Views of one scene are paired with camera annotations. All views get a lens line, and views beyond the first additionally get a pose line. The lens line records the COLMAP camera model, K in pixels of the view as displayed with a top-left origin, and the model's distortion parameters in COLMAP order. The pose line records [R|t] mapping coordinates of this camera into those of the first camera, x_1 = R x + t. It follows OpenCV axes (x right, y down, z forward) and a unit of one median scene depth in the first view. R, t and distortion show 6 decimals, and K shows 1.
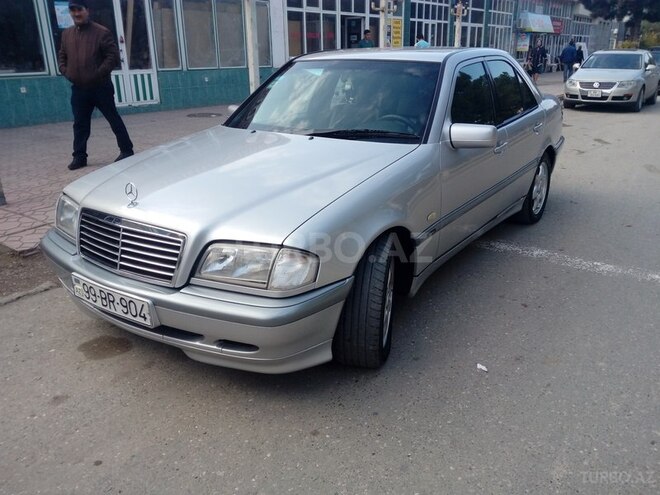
lens RADIAL K [[539.9, 0, 338.6], [0, 539.9, 244.9], [0, 0, 1]] dist [0.106732, -0.198727]
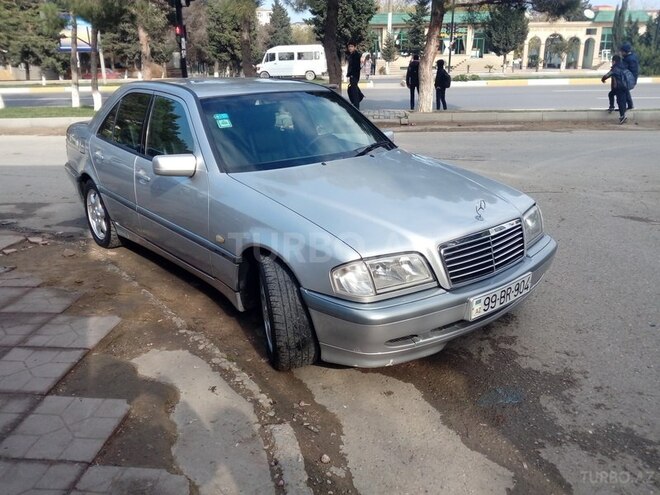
lens RADIAL K [[539.9, 0, 338.6], [0, 539.9, 244.9], [0, 0, 1]] dist [0.106732, -0.198727]
pose [[0.260378, -0.310519, 0.914211, -1.562849], [0.333845, 0.917423, 0.216527, -0.380451], [-0.905953, 0.248825, 0.342542, 0.882524]]
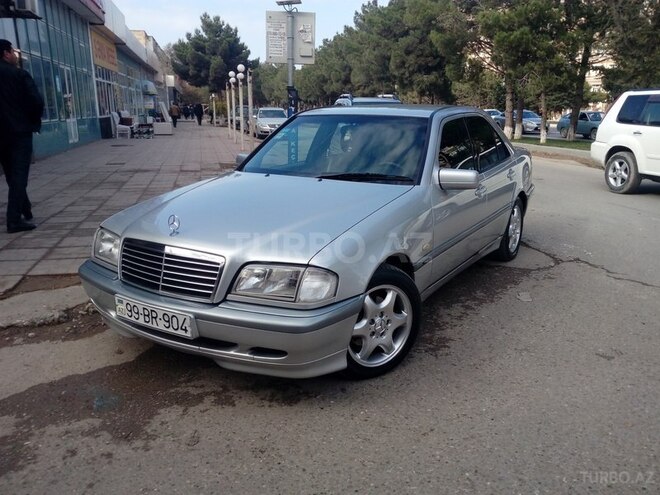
lens RADIAL K [[539.9, 0, 338.6], [0, 539.9, 244.9], [0, 0, 1]] dist [0.106732, -0.198727]
pose [[0.998866, -0.001686, 0.047590, -0.082700], [0.006172, 0.995528, -0.094266, 0.060921], [-0.047218, 0.094453, 0.994409, -0.163686]]
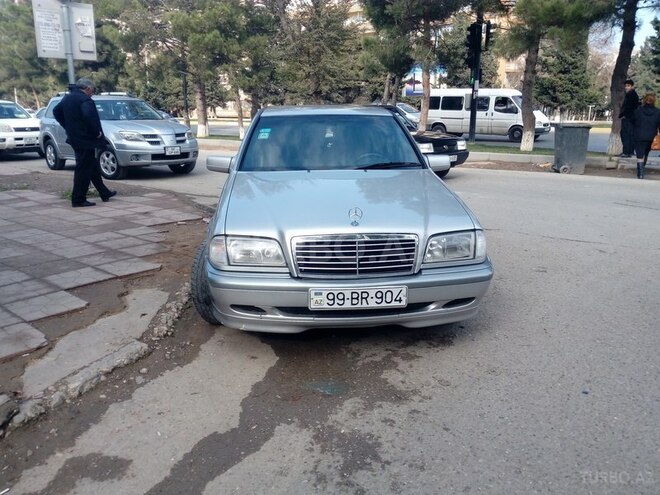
lens RADIAL K [[539.9, 0, 338.6], [0, 539.9, 244.9], [0, 0, 1]] dist [0.106732, -0.198727]
pose [[0.770453, -0.154832, 0.618409, -1.207230], [0.212982, 0.976835, -0.020774, -0.005442], [-0.600867, 0.147715, 0.785582, 0.017482]]
